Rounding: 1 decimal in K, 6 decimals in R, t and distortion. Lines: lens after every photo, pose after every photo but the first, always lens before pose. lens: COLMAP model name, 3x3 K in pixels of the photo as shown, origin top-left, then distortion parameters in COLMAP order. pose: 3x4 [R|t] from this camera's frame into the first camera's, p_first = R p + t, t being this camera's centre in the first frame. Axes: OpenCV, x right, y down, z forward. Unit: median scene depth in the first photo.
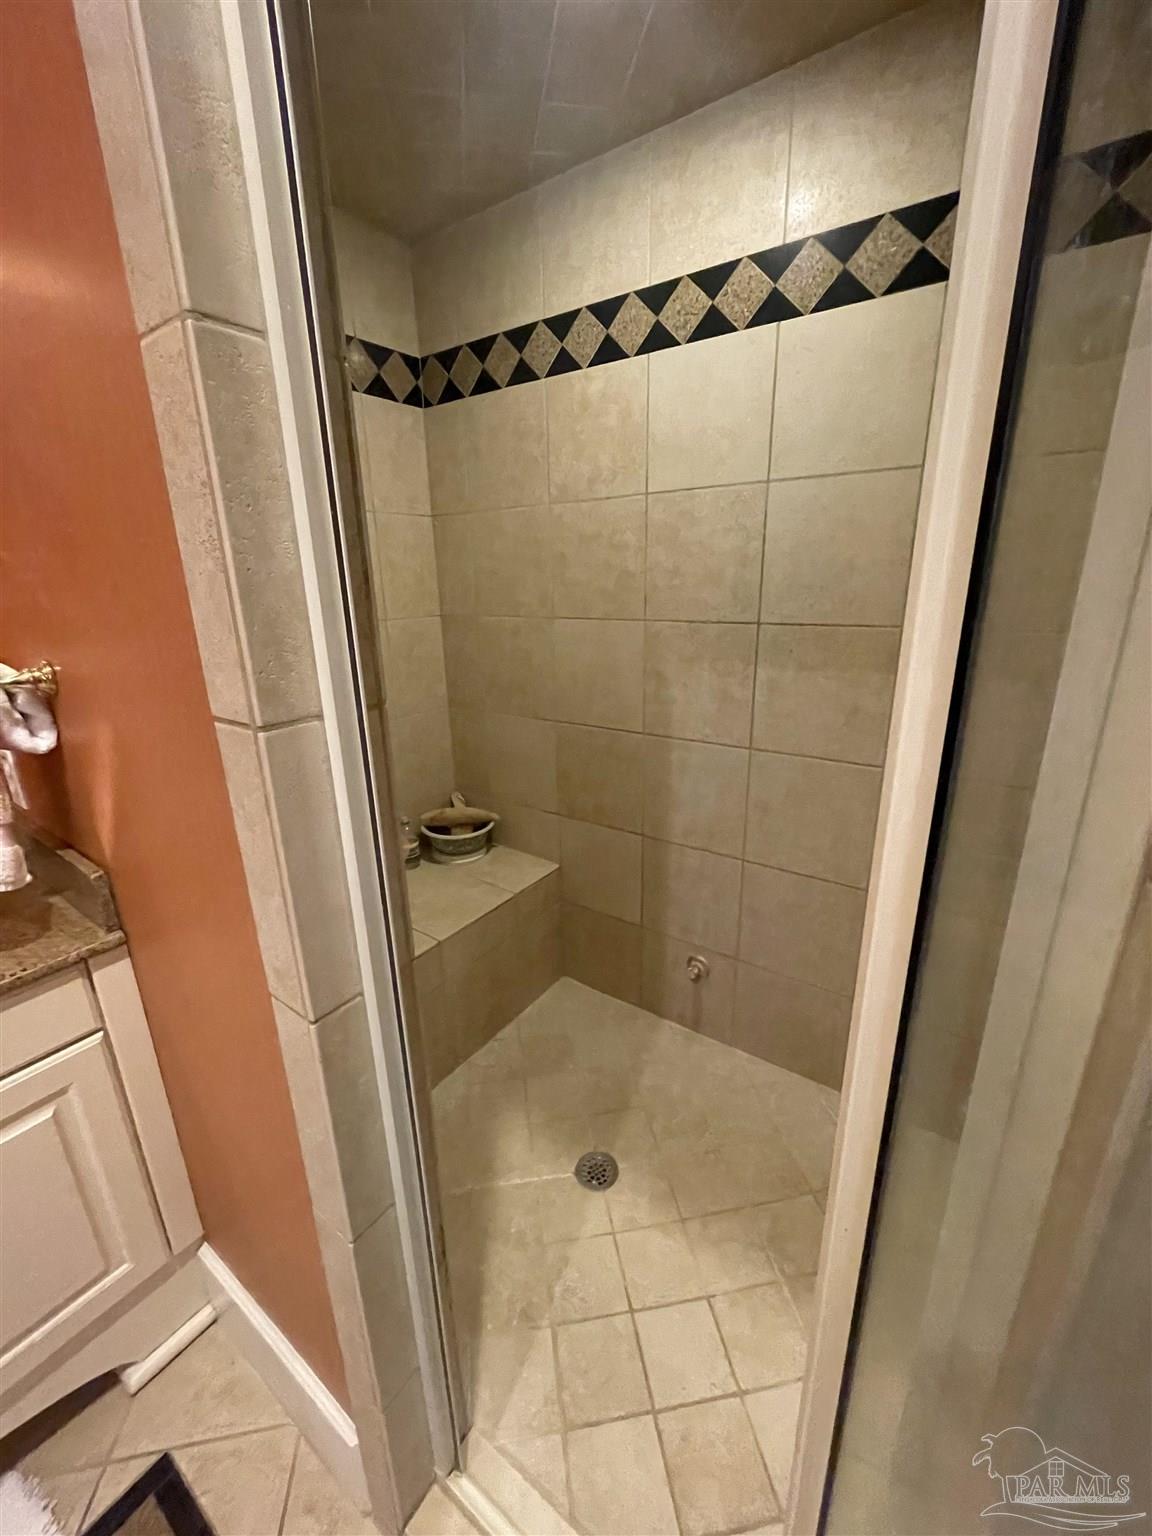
lens RADIAL K [[623.3, 0, 576.0], [0, 623.3, 768.0], [0, 0, 1]] dist [-0.001909, -0.000217]
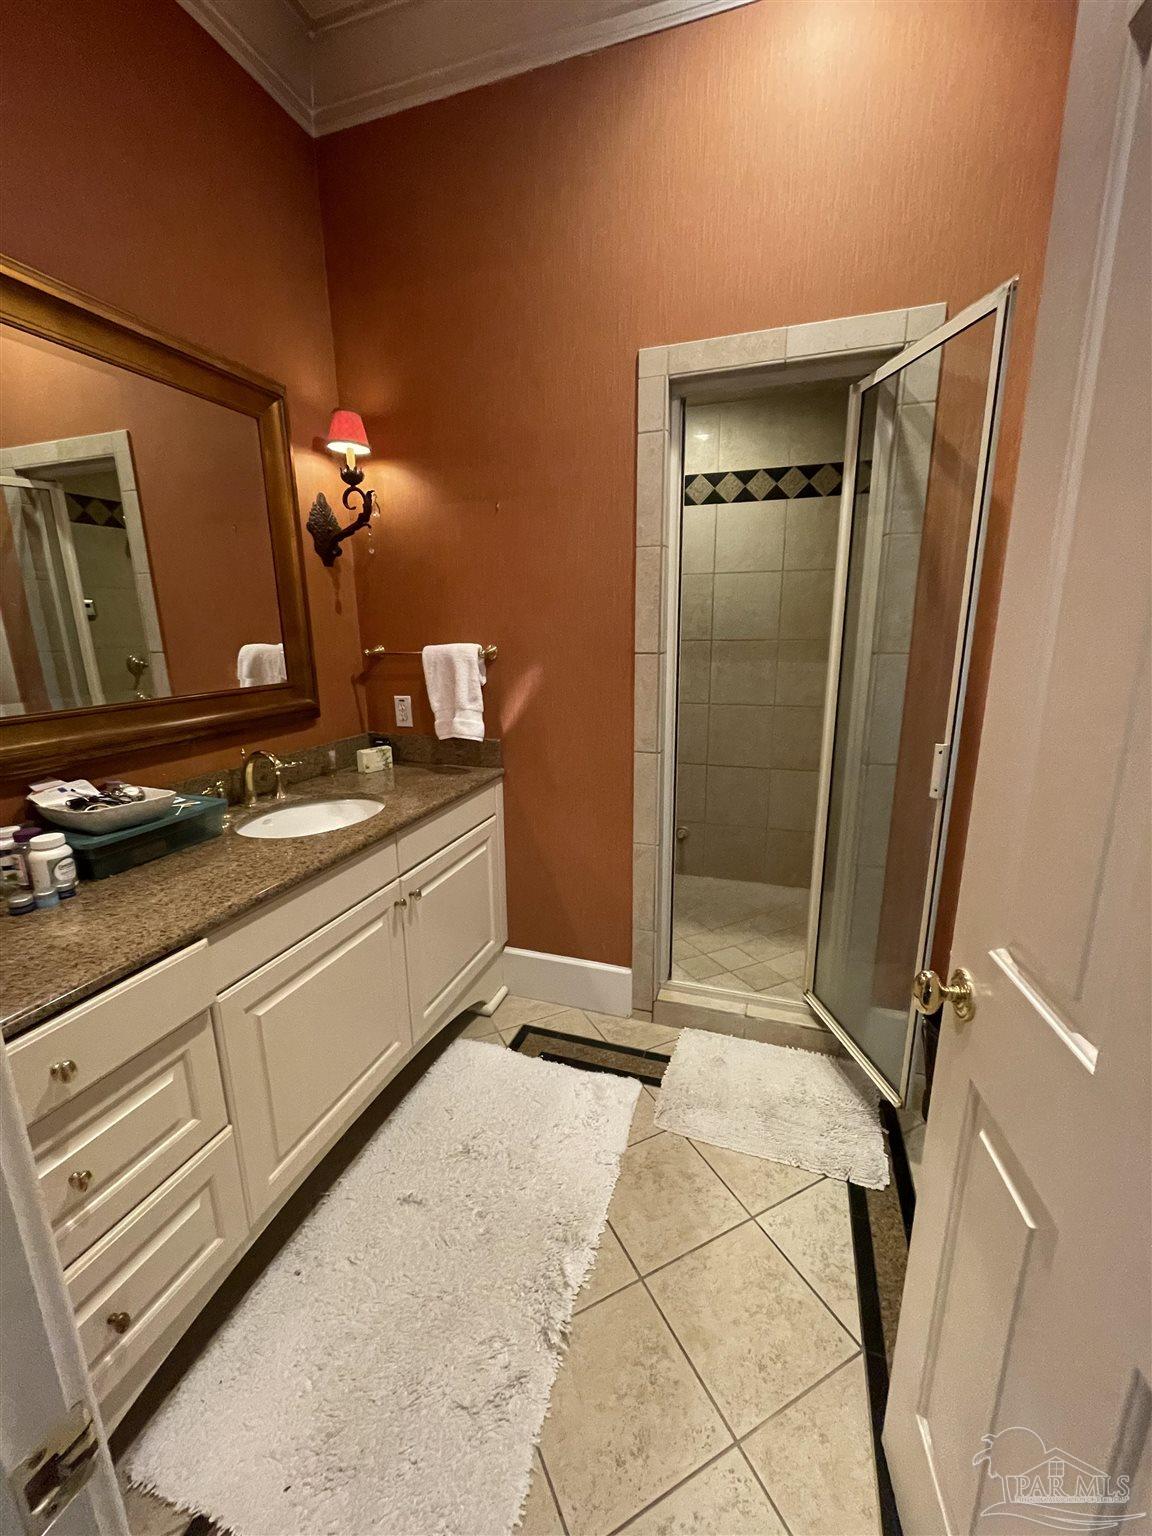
lens RADIAL K [[623.3, 0, 576.0], [0, 623.3, 768.0], [0, 0, 1]] dist [-0.001909, -0.000217]
pose [[0.959384, -0.061558, 0.275306, -0.858781], [0.079780, 0.995268, -0.055476, 0.312936], [-0.270588, 0.075187, 0.959755, -0.960333]]
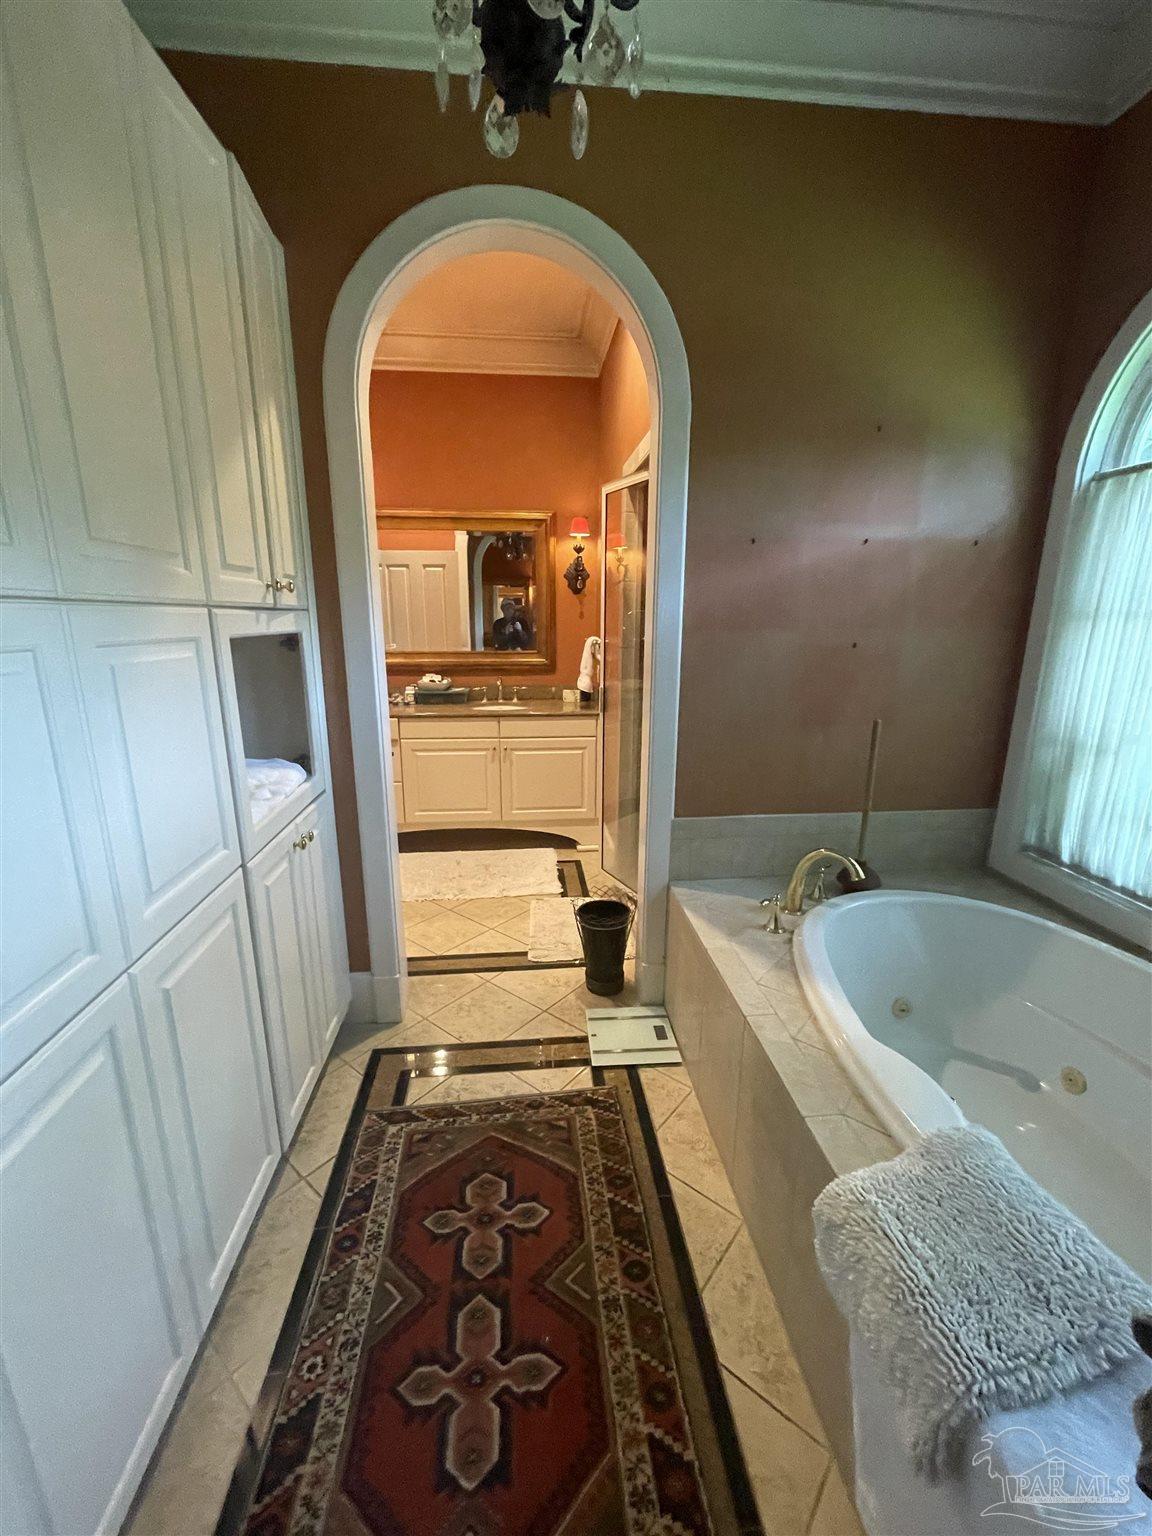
lens RADIAL K [[623.3, 0, 576.0], [0, 623.3, 768.0], [0, 0, 1]] dist [-0.001909, -0.000217]
pose [[0.643586, 0.196594, -0.739694, 1.605535], [-0.235887, 0.970353, 0.052660, 0.334929], [0.728117, 0.140593, 0.670880, -1.295763]]
